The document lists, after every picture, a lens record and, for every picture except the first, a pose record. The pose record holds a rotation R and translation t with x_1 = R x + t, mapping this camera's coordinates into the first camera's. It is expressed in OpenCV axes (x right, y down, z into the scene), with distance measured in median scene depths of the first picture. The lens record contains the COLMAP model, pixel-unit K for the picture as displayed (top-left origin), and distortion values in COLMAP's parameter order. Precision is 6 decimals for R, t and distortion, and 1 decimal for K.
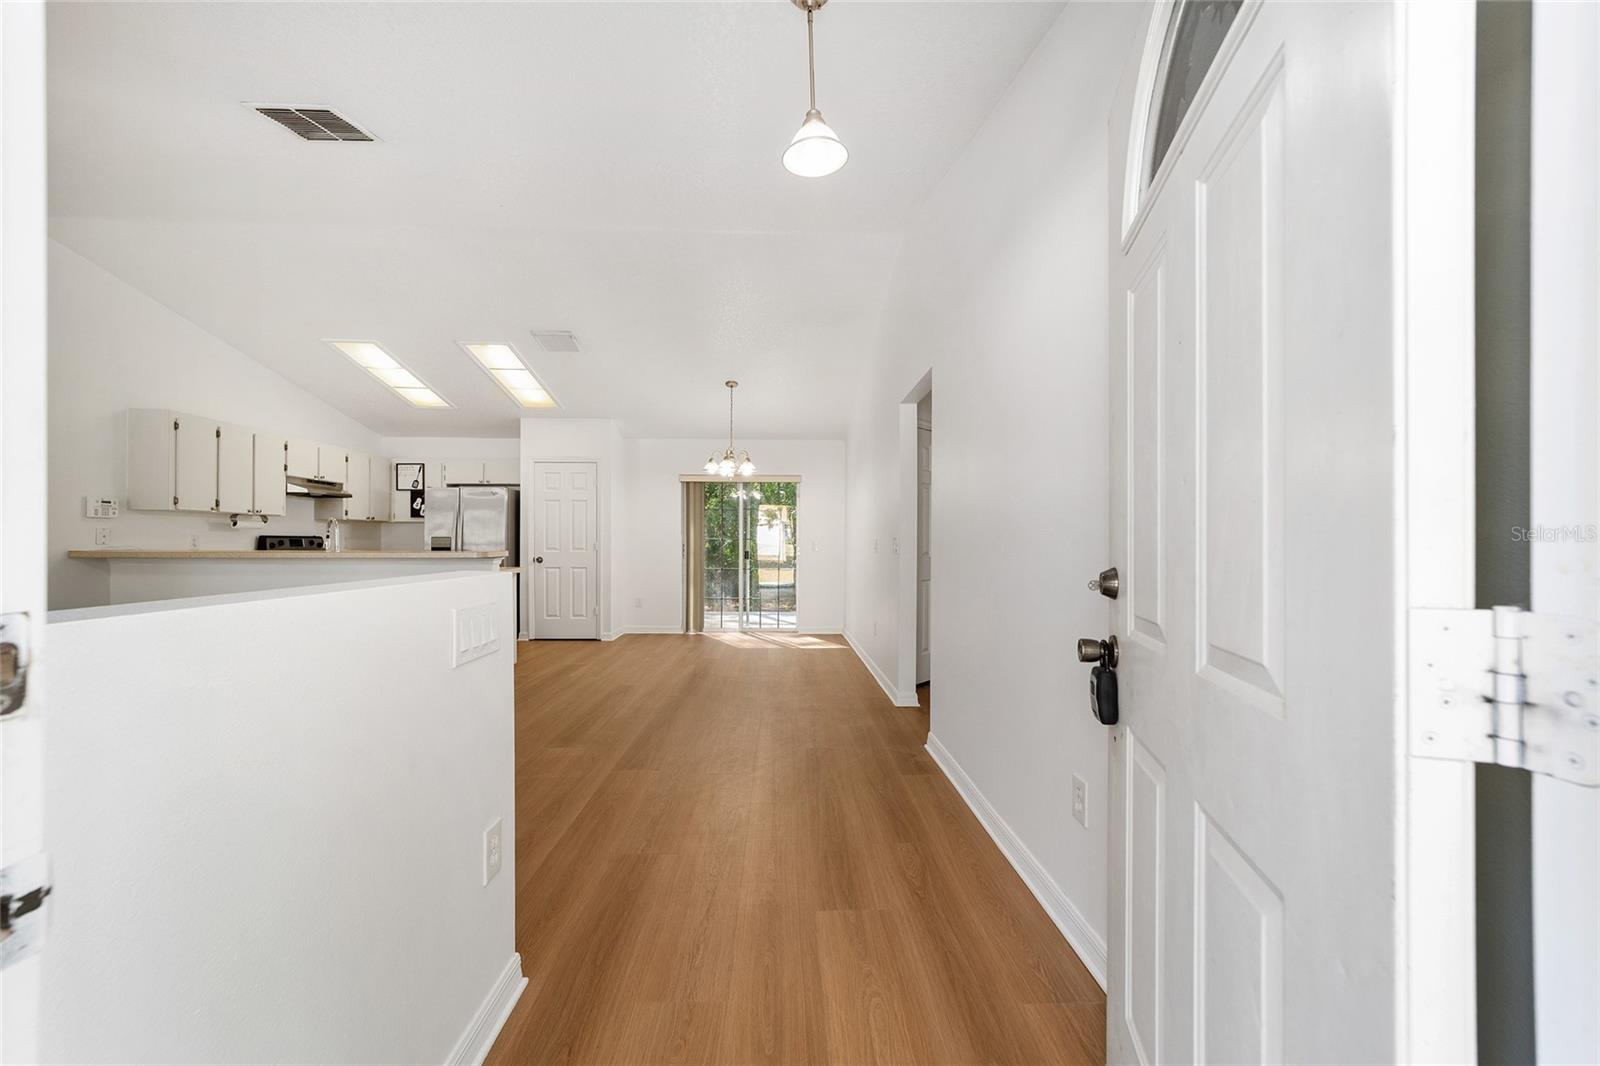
lens RADIAL K [[614.2, 0, 792.3], [0, 614.2, 544.6], [0, 0, 1]] dist [-0.012608, 0.007123]
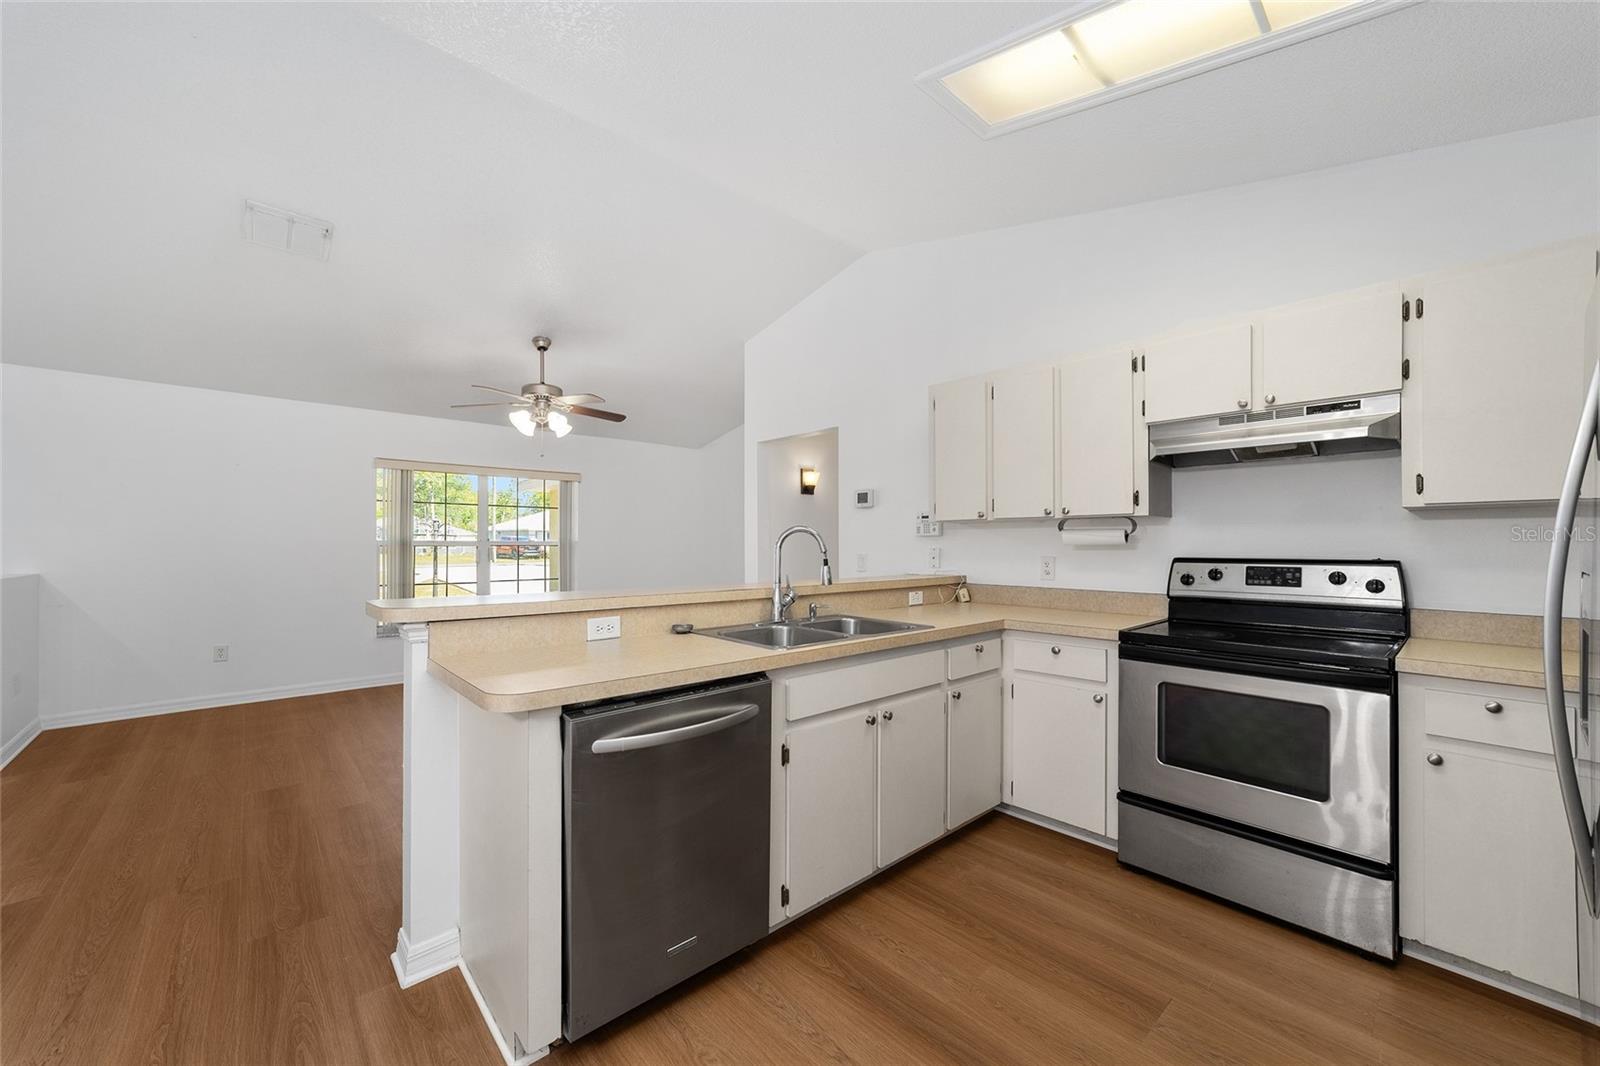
lens RADIAL K [[614.2, 0, 790.9], [0, 614.2, 542.0], [0, 0, 1]] dist [-0.012608, 0.007123]
pose [[-0.760632, -0.007217, -0.649143, -0.296078], [-0.004321, 0.999972, -0.006055, -0.020058], [0.649168, -0.001800, -0.760643, 1.026648]]
